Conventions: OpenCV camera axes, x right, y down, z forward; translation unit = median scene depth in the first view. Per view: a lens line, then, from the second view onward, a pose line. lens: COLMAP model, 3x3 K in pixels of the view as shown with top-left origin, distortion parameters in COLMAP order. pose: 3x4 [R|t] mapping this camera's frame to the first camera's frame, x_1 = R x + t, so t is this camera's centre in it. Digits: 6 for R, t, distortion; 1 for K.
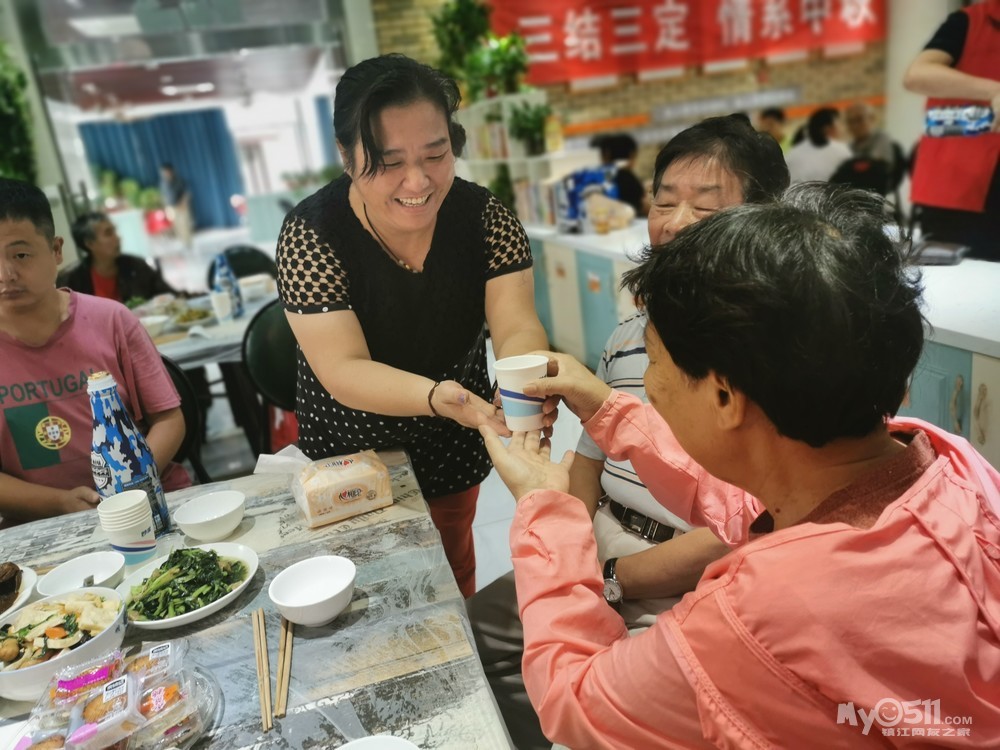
lens RADIAL K [[769.7, 0, 497.4], [0, 769.7, 374.1], [0, 0, 1]] dist [0.055926, -0.052770]
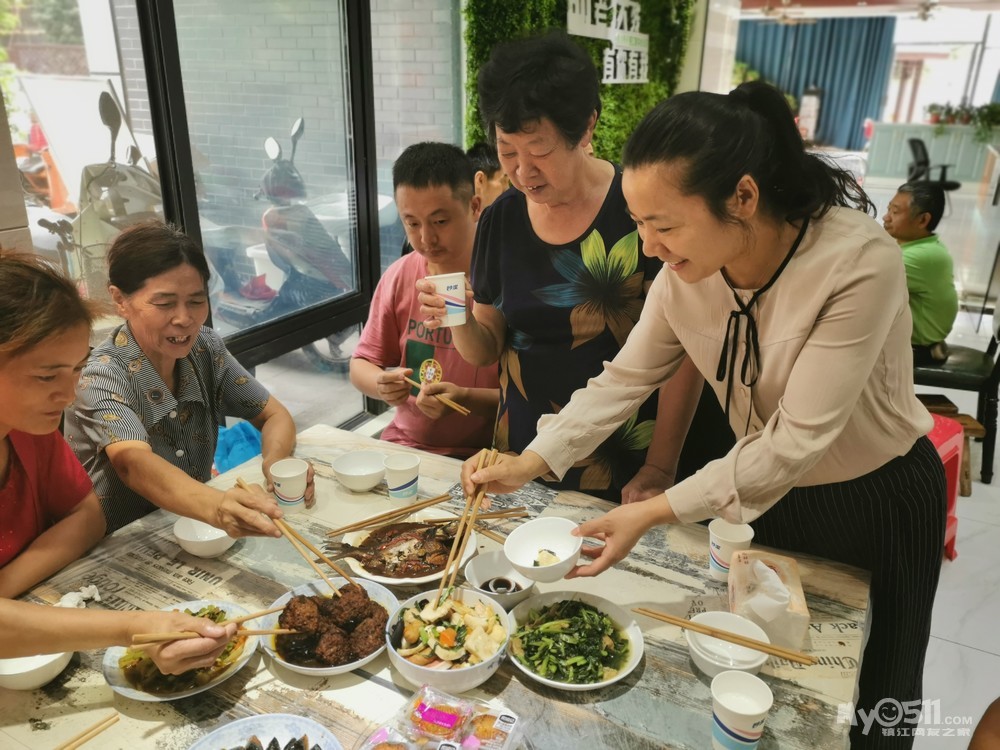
lens RADIAL K [[769.7, 0, 497.4], [0, 769.7, 374.1], [0, 0, 1]] dist [0.055926, -0.052770]
pose [[0.720445, 0.370611, -0.586179, -0.001905], [-0.301212, 0.928566, 0.216879, -0.040862], [0.624684, 0.020314, 0.780613, 0.027246]]
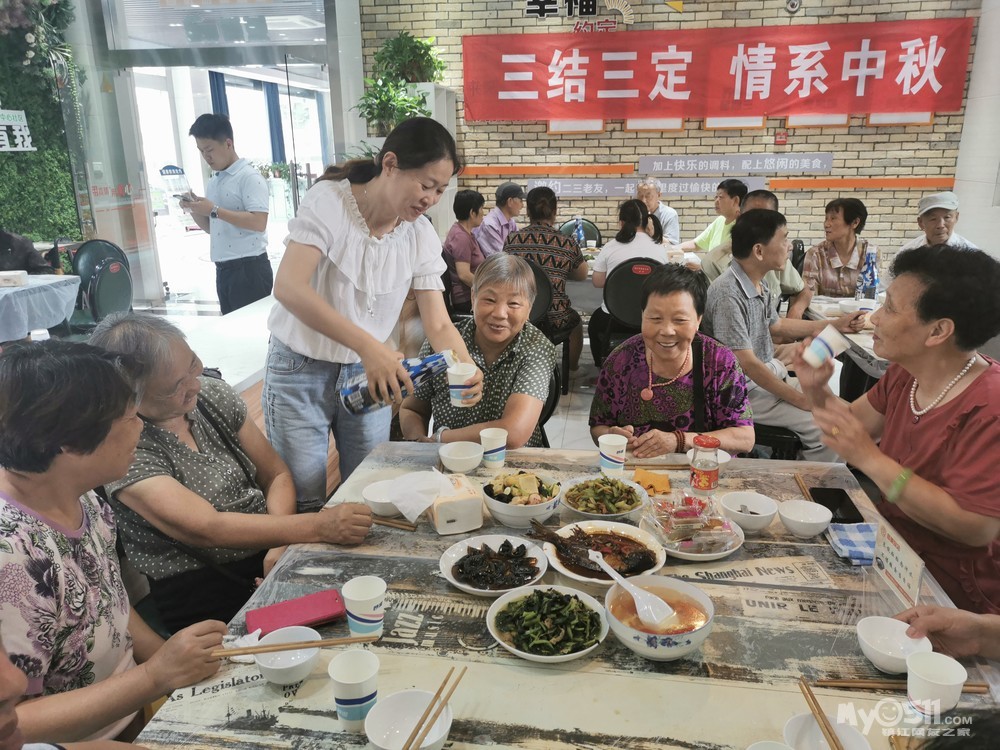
lens RADIAL K [[767.3, 0, 498.1], [0, 767.3, 378.4], [0, 0, 1]] dist [0.050005, -0.041479]
pose [[0.903204, 0.233863, -0.359903, 0.481887], [-0.222749, 0.972161, 0.072701, -0.124818], [0.366886, 0.014504, 0.930153, 0.080490]]
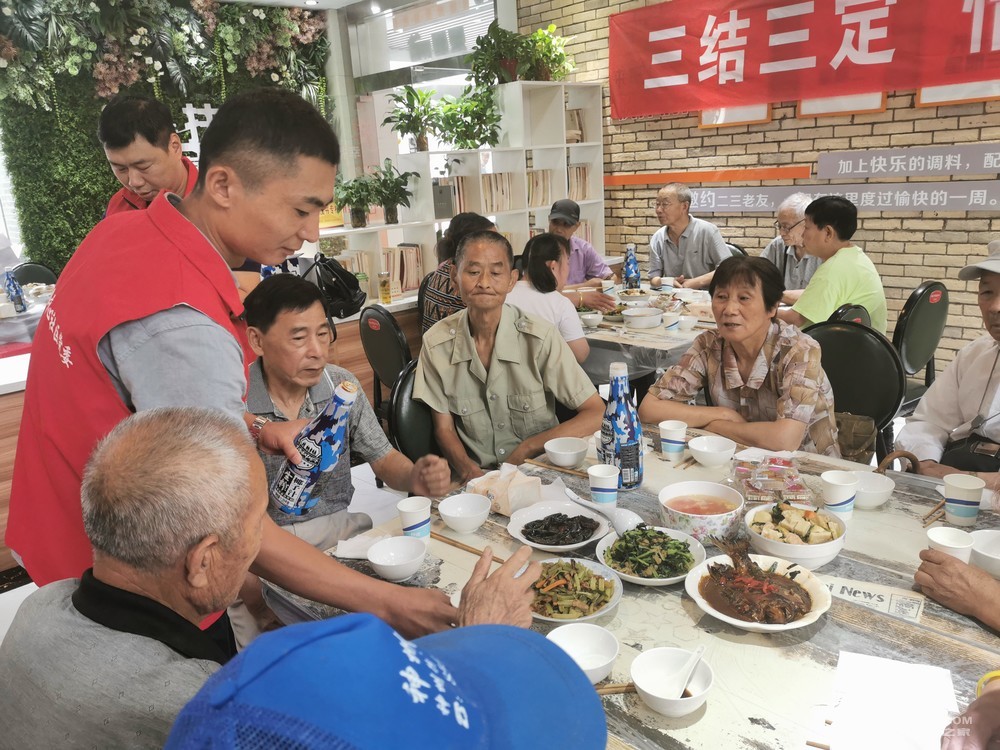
lens RADIAL K [[769.7, 0, 497.4], [0, 769.7, 374.1], [0, 0, 1]] dist [0.055926, -0.052770]
pose [[0.459893, 0.332357, -0.823430, 0.721370], [-0.252350, 0.937997, 0.237659, -0.284166], [0.851362, 0.098495, 0.515248, 0.505211]]
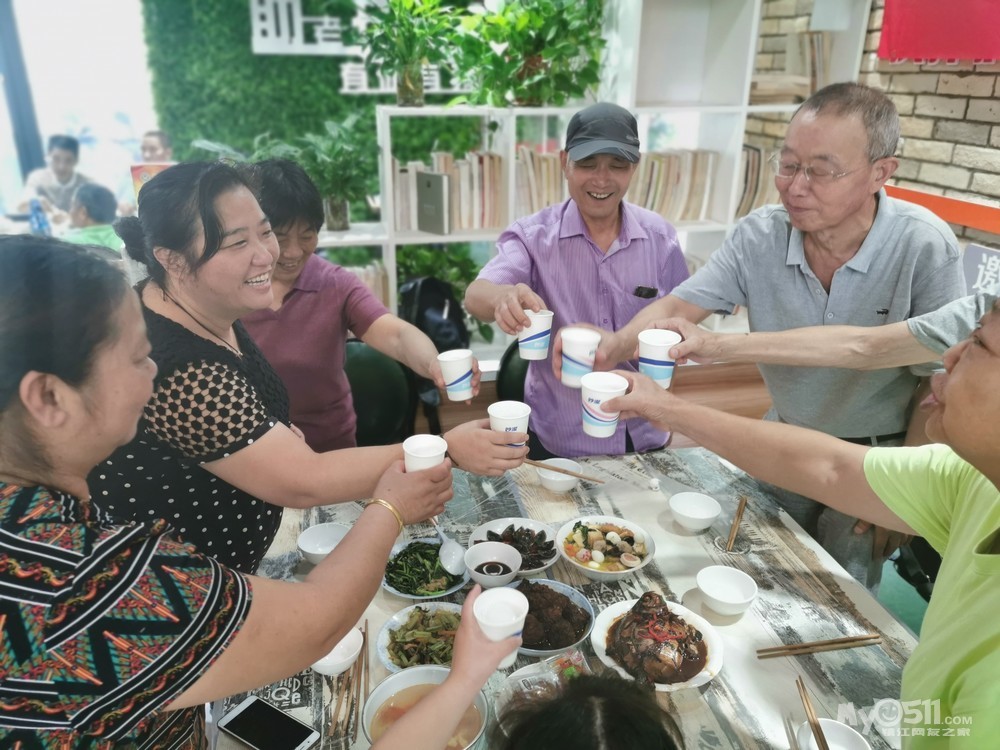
lens RADIAL K [[769.7, 0, 497.4], [0, 769.7, 374.1], [0, 0, 1]] dist [0.055926, -0.052770]
pose [[-0.066714, 0.488898, -0.869786, 0.426375], [-0.287248, 0.825411, 0.485988, -0.380655], [0.955530, 0.282266, 0.085368, 0.846386]]
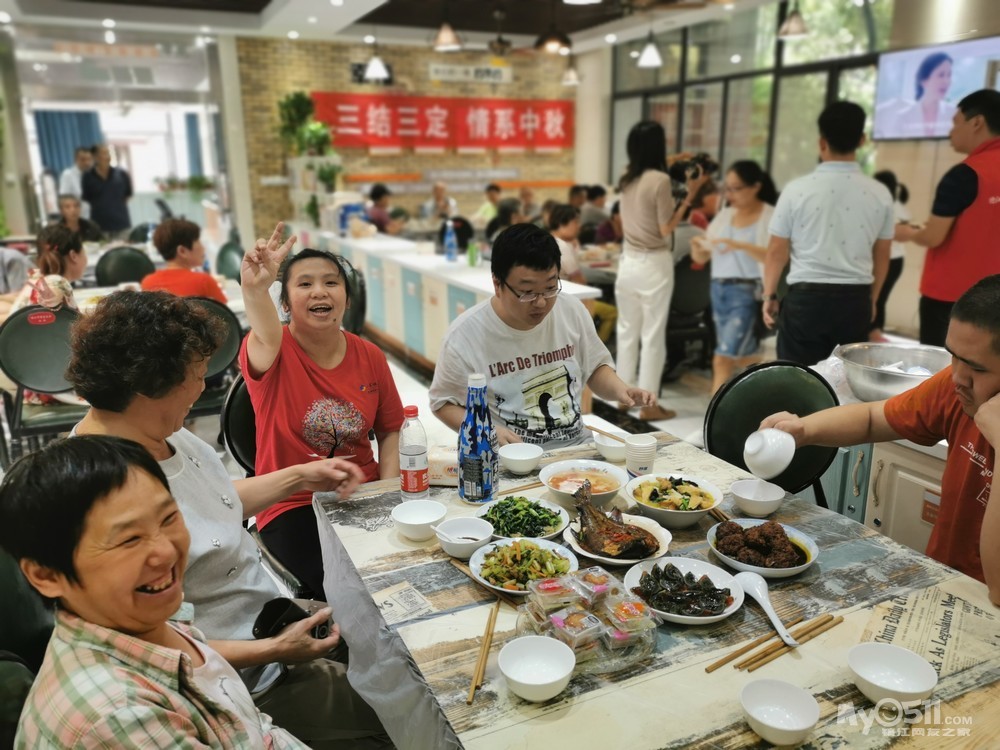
lens RADIAL K [[769.7, 0, 497.4], [0, 769.7, 374.1], [0, 0, 1]] dist [0.055926, -0.052770]
pose [[0.979951, 0.075162, 0.184520, 0.097062], [-0.067919, 0.996663, -0.045274, 0.139080], [-0.187307, 0.031834, 0.981785, -0.600076]]
